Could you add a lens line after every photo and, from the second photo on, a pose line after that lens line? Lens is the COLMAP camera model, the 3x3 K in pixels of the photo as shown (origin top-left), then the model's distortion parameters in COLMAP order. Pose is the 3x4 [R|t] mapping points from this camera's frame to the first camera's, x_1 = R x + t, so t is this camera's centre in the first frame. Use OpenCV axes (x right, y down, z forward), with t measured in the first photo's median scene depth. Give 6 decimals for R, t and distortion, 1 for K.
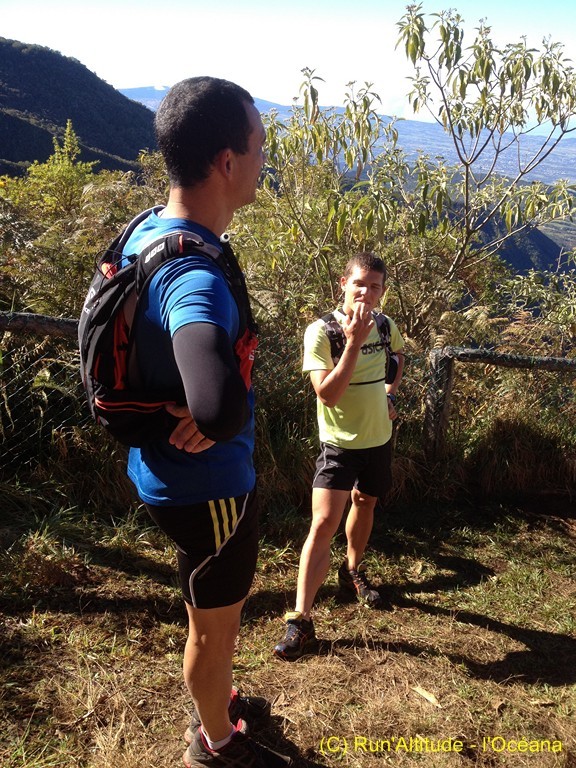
lens RADIAL K [[712.6, 0, 334.4], [0, 712.6, 368.9], [0, 0, 1]] dist [0.004410, 0.000000]
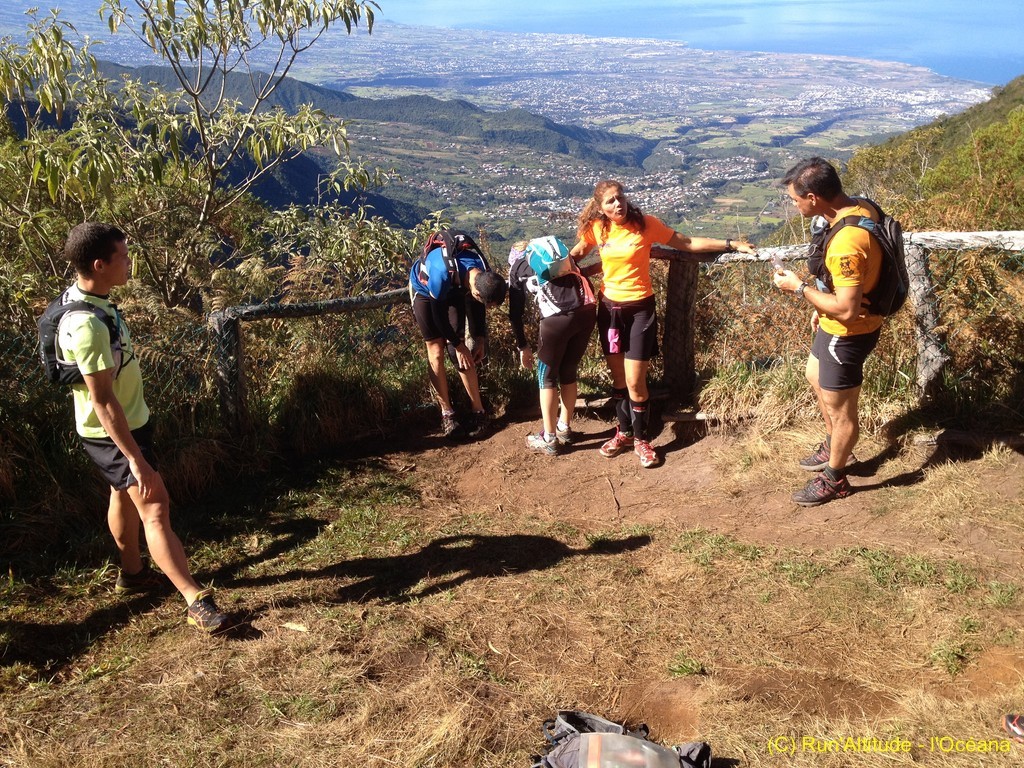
lens RADIAL K [[950.1, 0, 508.3], [0, 950.1, 384.4], [0, 0, 1]] dist [0.004410, 0.000000]
pose [[0.868852, -0.214646, 0.446120, -0.078190], [0.184706, 0.976601, 0.110152, -0.002941], [-0.459325, -0.013305, 0.888169, -0.212343]]
